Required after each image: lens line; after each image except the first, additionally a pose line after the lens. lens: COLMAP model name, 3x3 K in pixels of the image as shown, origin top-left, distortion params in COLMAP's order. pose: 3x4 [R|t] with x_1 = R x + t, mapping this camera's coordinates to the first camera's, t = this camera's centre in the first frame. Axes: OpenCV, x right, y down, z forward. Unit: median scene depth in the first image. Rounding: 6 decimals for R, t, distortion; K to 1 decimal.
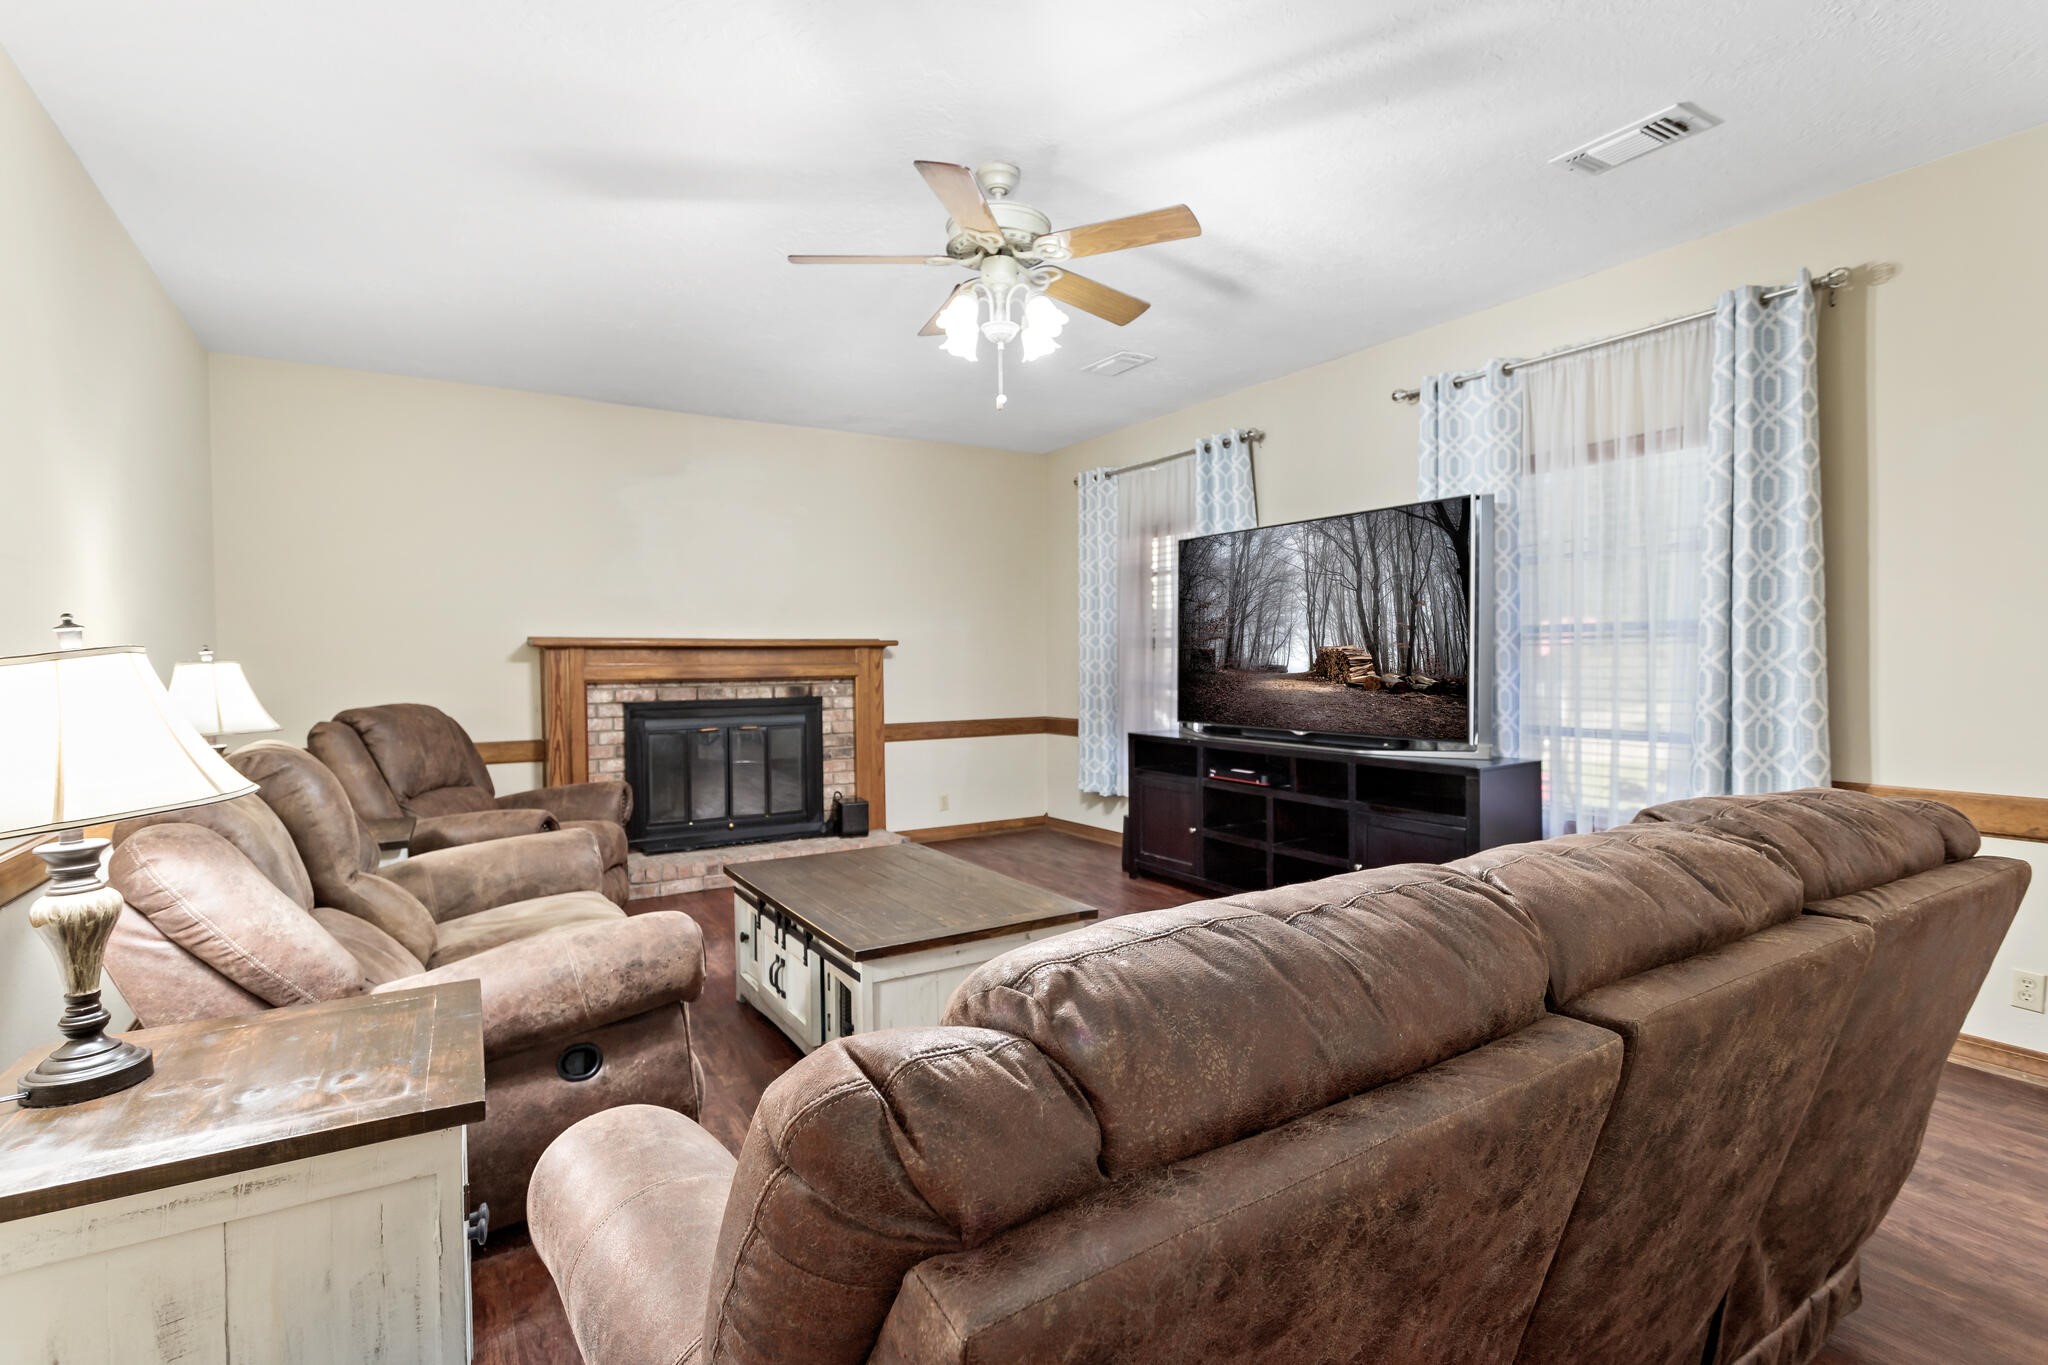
lens RADIAL K [[966.6, 0, 1016.0], [0, 966.6, 676.5], [0, 0, 1]] dist [0.001149, 0.000148]
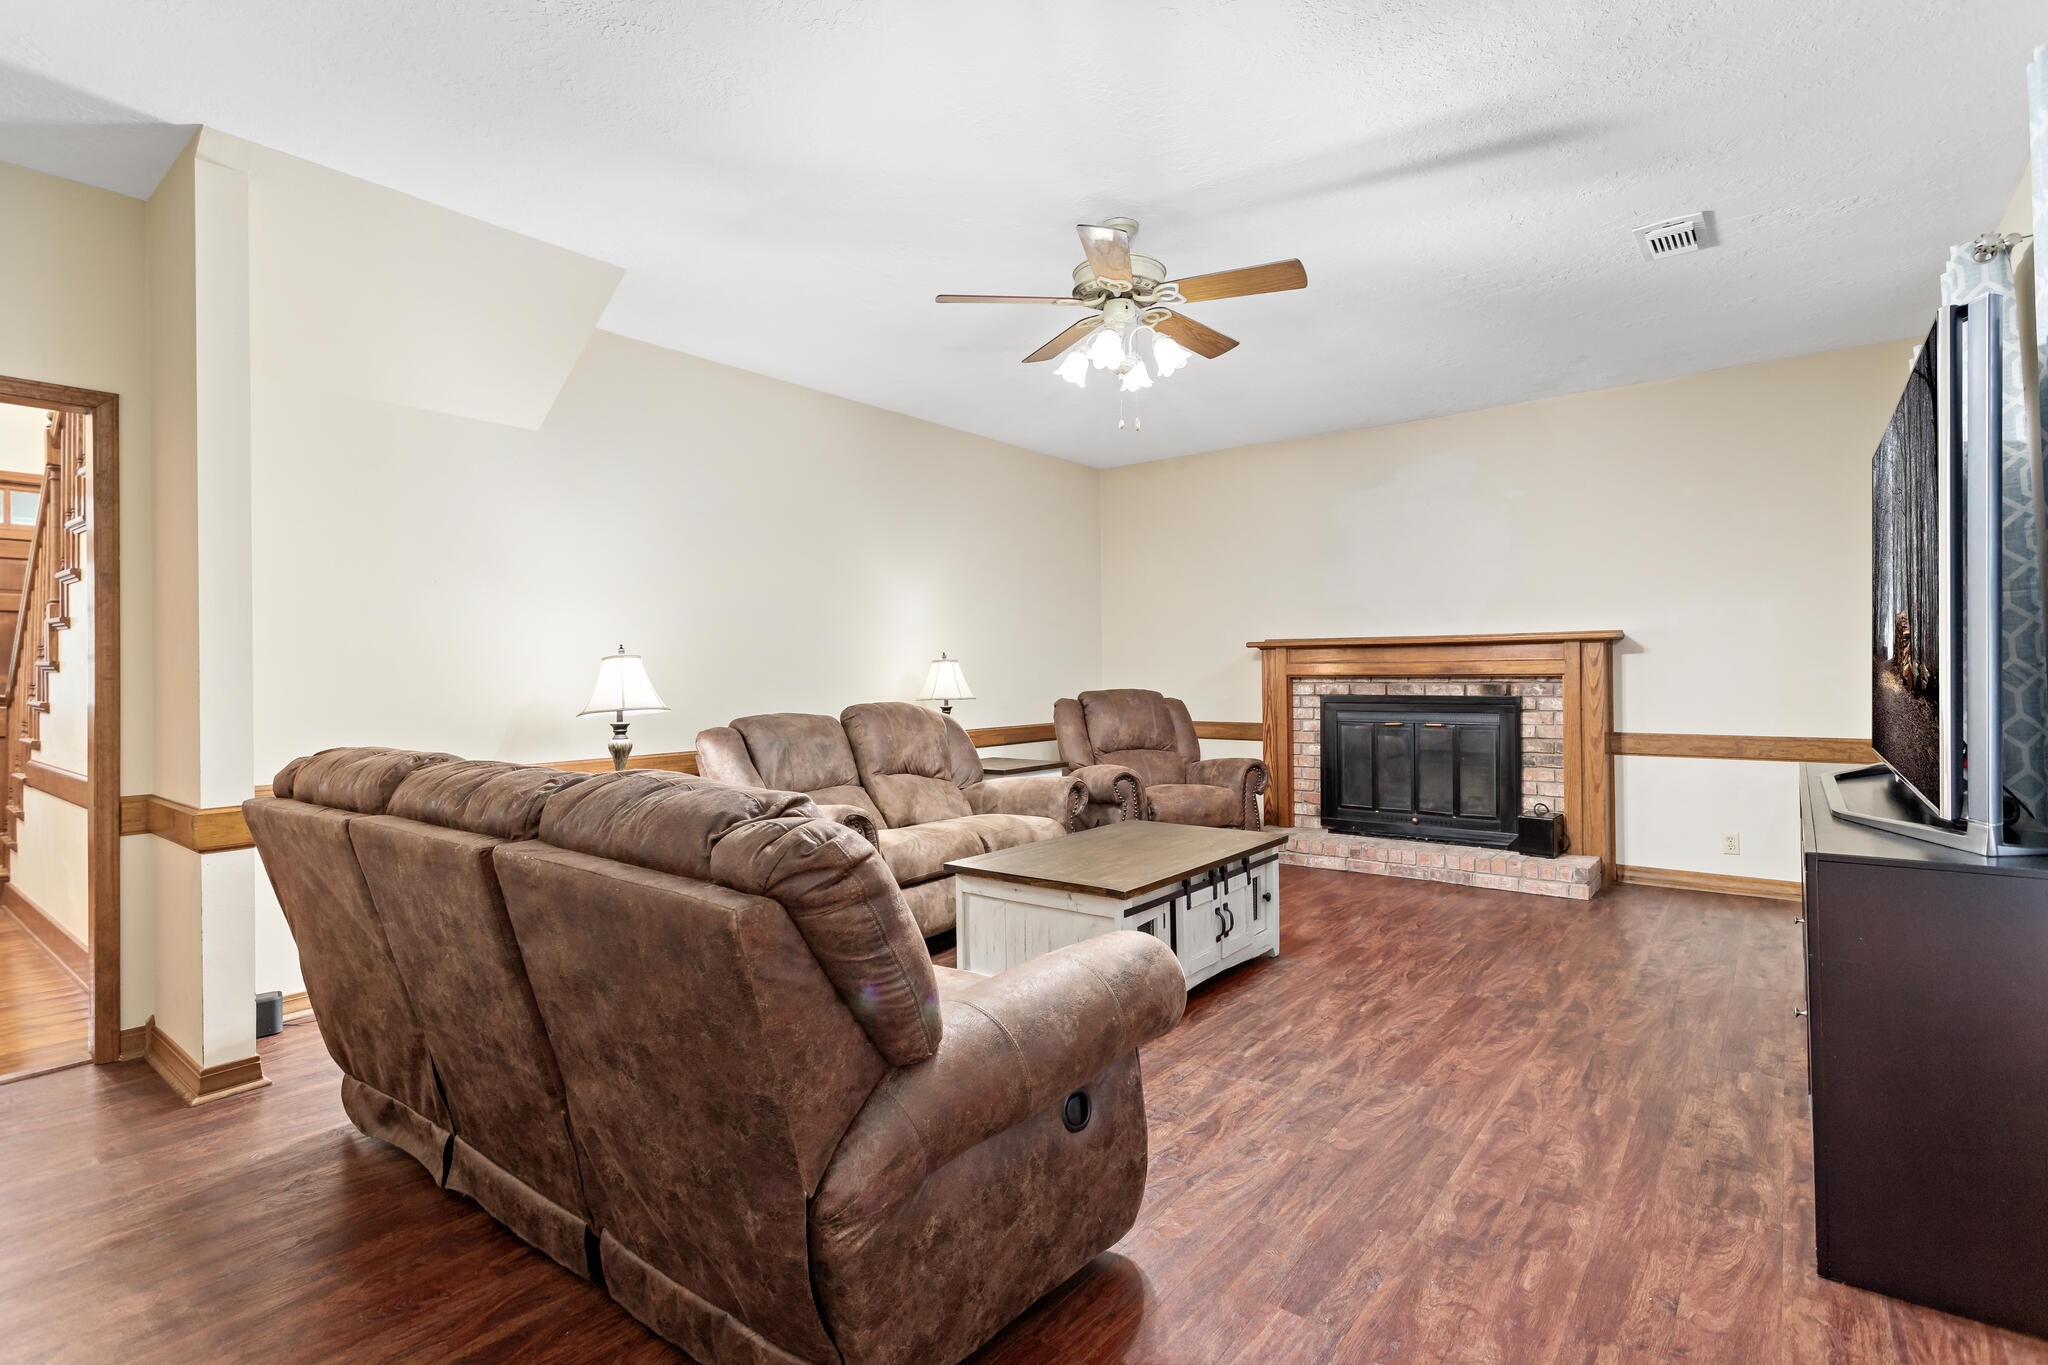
lens RADIAL K [[966.6, 0, 1014.2], [0, 966.6, 675.3], [0, 0, 1]] dist [0.001149, 0.000148]
pose [[0.335573, 0.011150, -0.941948, 0.514391], [-0.007110, 0.999931, 0.009303, -0.004409], [0.941987, 0.003575, 0.335629, 0.258698]]
